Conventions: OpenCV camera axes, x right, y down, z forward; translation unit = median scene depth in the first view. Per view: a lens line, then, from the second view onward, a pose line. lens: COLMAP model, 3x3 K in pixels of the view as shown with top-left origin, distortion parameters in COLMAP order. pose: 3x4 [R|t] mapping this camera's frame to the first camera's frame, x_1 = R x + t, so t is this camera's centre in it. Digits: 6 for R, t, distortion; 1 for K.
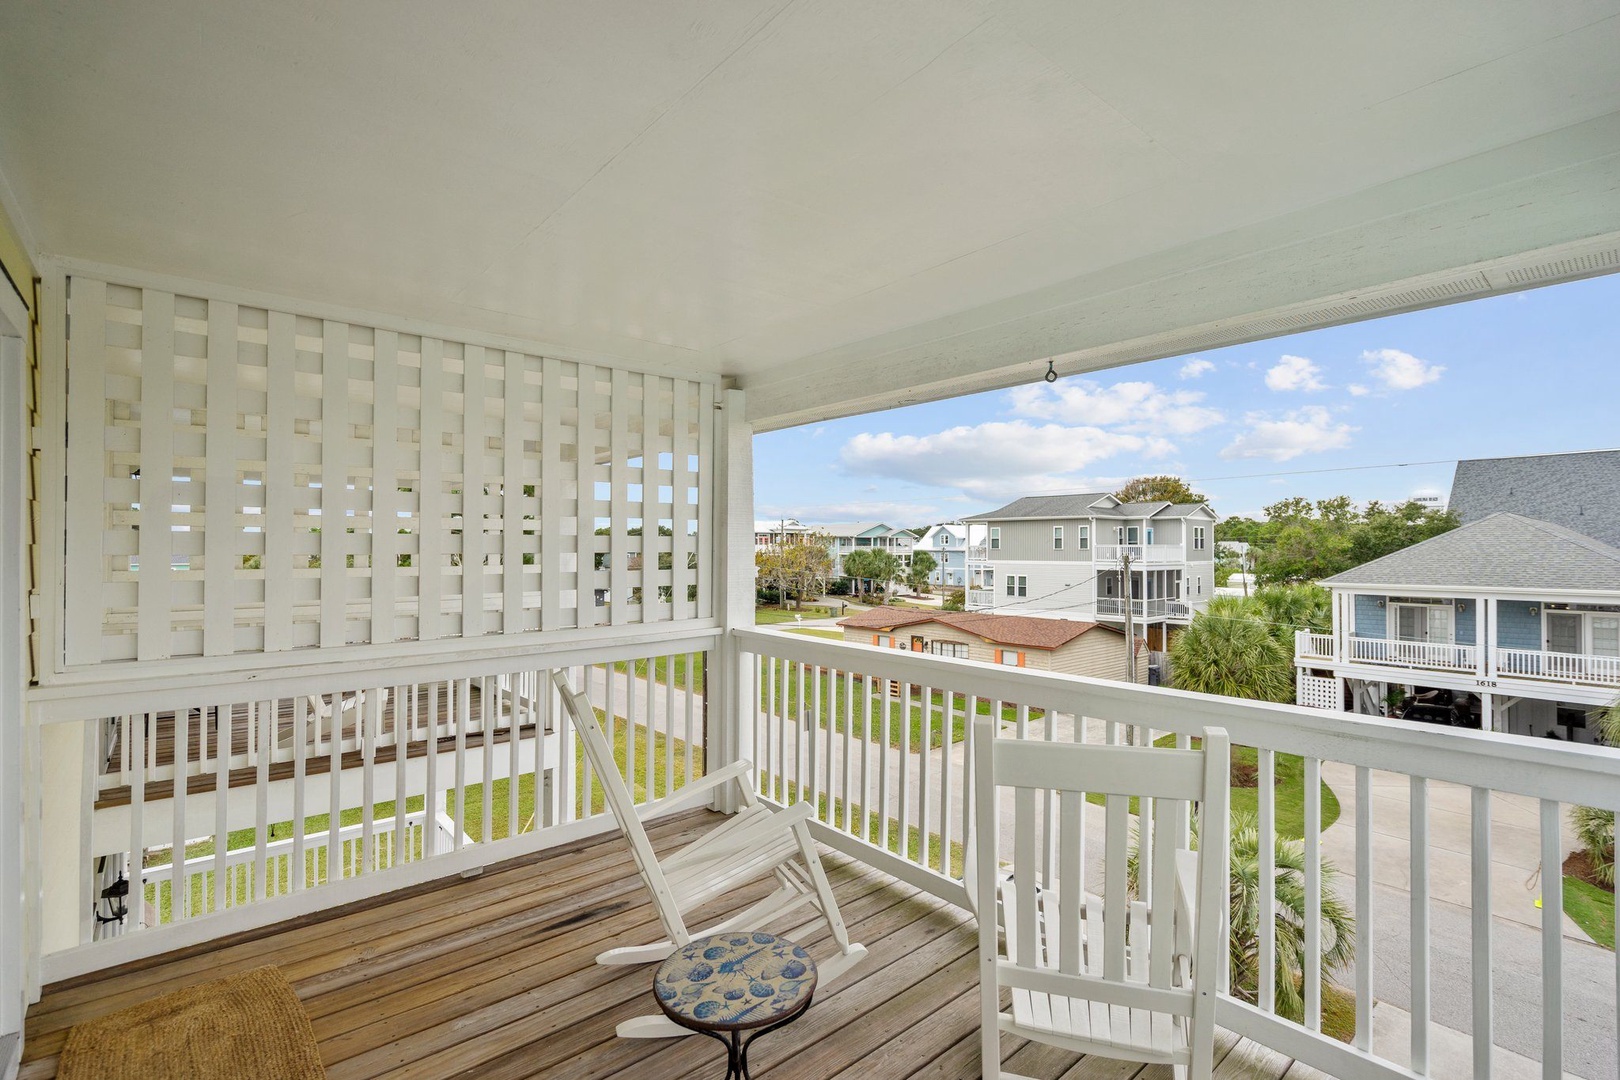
lens RADIAL K [[738.6, 0, 810.0], [0, 738.6, 540.0], [0, 0, 1]] dist [-0.003462, 0.000305]
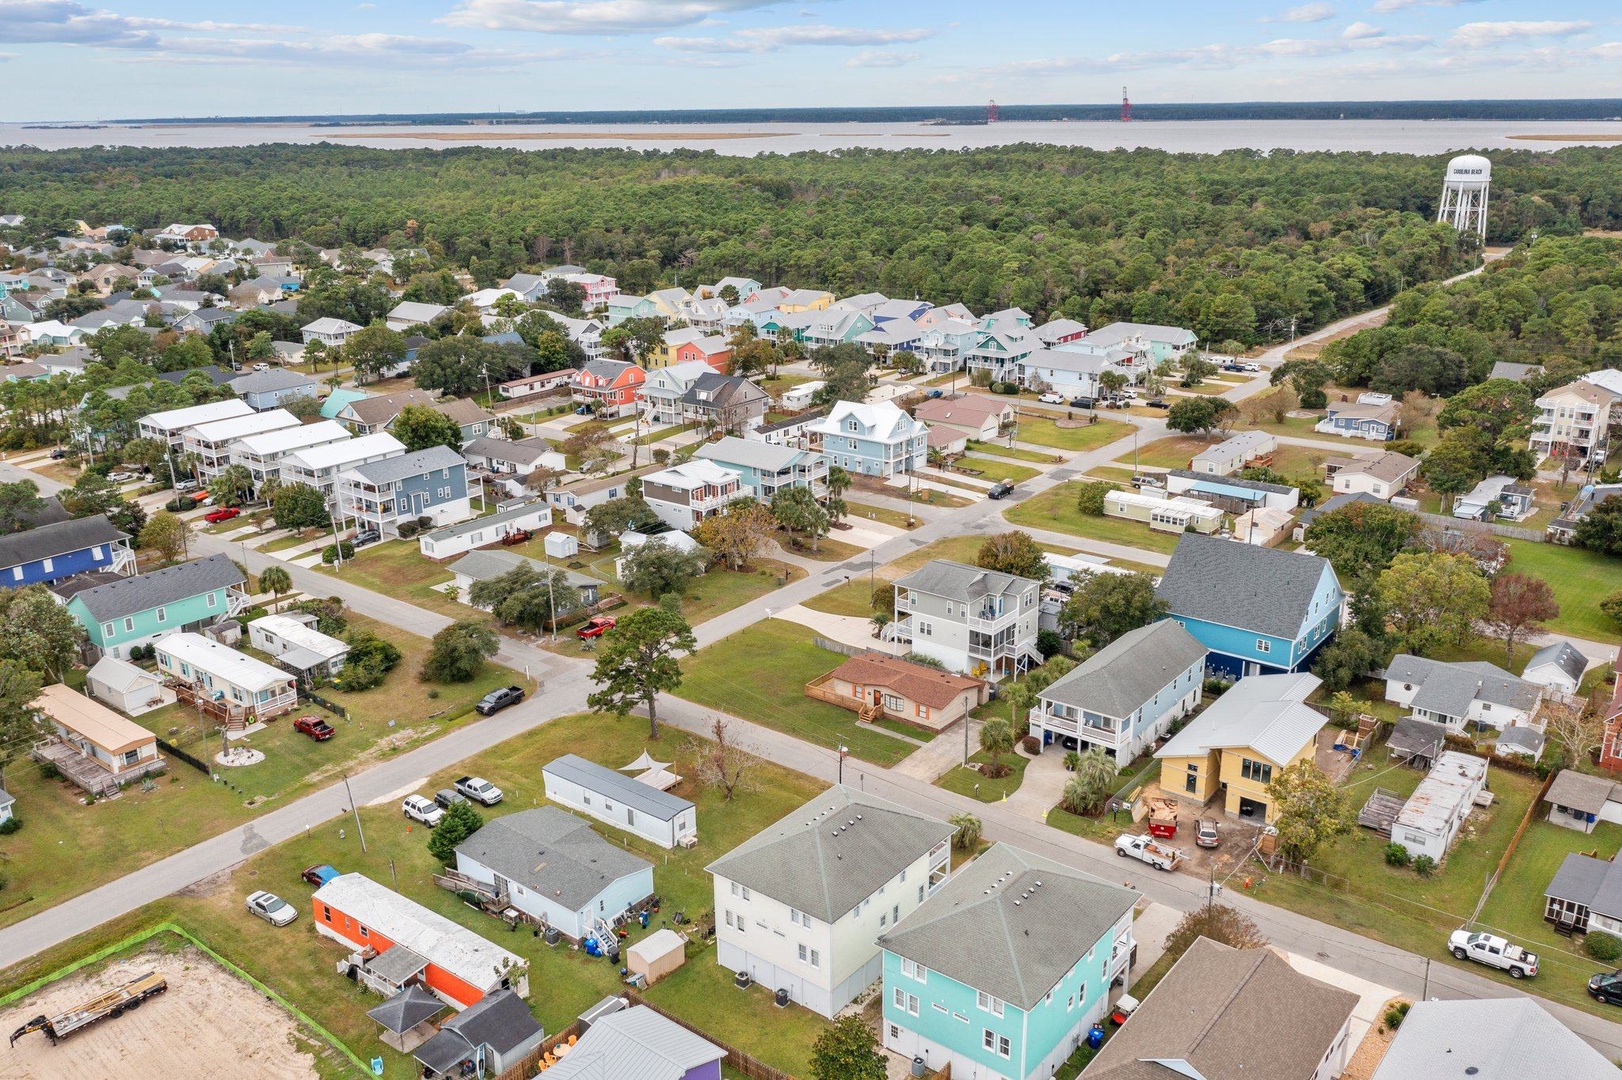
lens RADIAL K [[1342.0, 0, 814.4], [0, 1342.0, 535.9], [0, 0, 1]] dist [-0.012336, 0.005335]
pose [[0.981208, -0.069537, 0.179987, -0.670558], [0.009057, 0.948375, 0.317023, -1.475352], [-0.192740, -0.309435, 0.931183, -2.300577]]
